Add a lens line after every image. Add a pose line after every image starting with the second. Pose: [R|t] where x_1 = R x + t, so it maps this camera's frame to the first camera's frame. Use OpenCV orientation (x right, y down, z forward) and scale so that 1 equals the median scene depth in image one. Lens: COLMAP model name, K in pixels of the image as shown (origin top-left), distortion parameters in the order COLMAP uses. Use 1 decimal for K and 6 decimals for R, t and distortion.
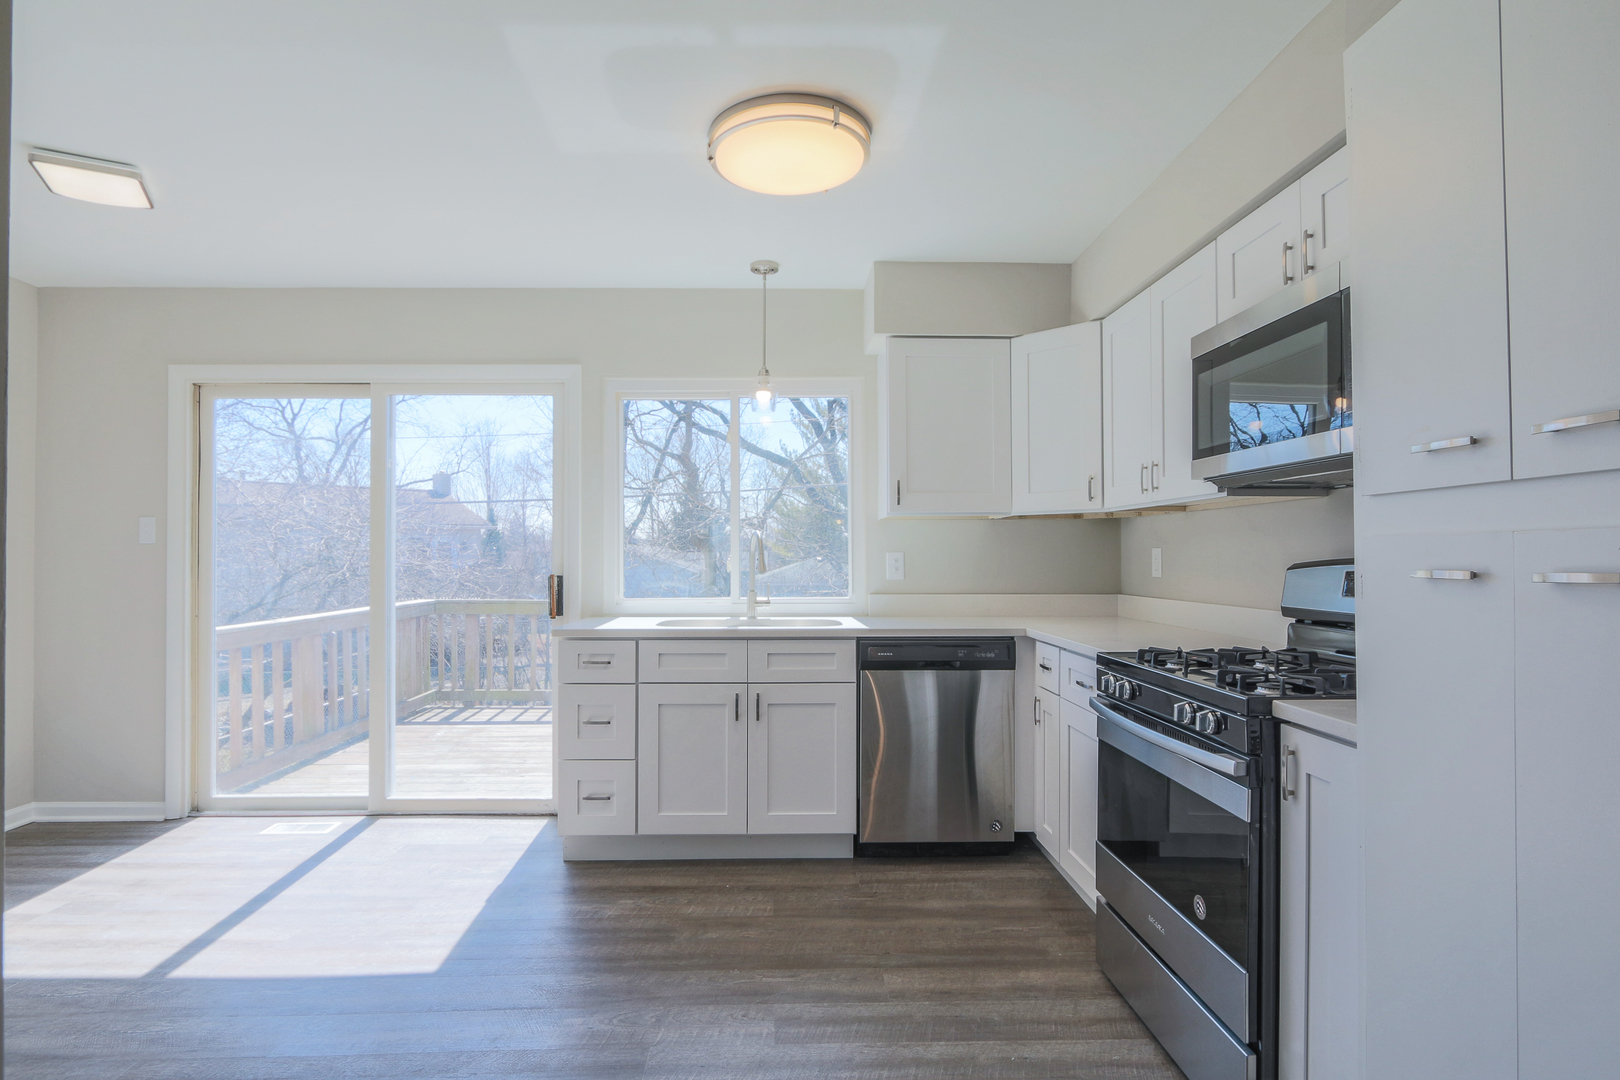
lens RADIAL K [[835.4, 0, 782.5], [0, 835.4, 539.8], [0, 0, 1]] dist [-0.016117, 0.001344]
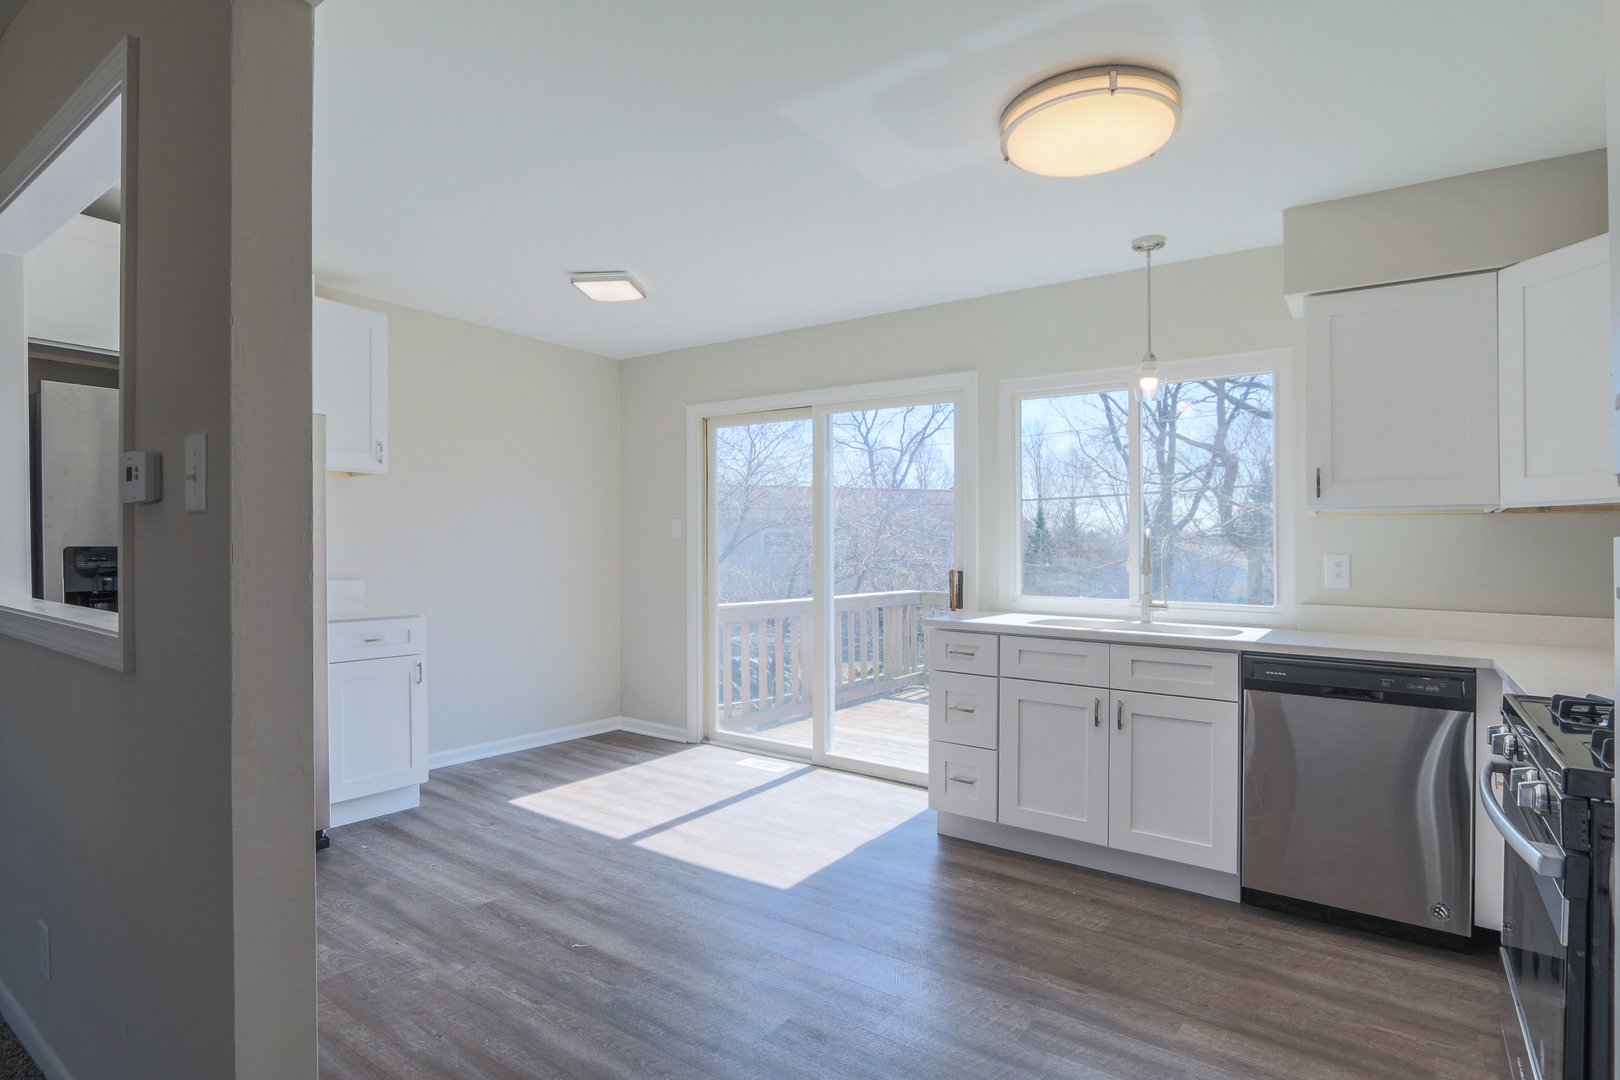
lens RADIAL K [[822.8, 0, 772.8], [0, 822.8, 548.2], [0, 0, 1]] dist [-0.015455, 0.000756]
pose [[0.790209, 0.013580, -0.612687, 0.224281], [-0.006322, 0.999882, 0.014009, 0.000988], [0.612805, -0.007197, 0.790202, 0.028065]]
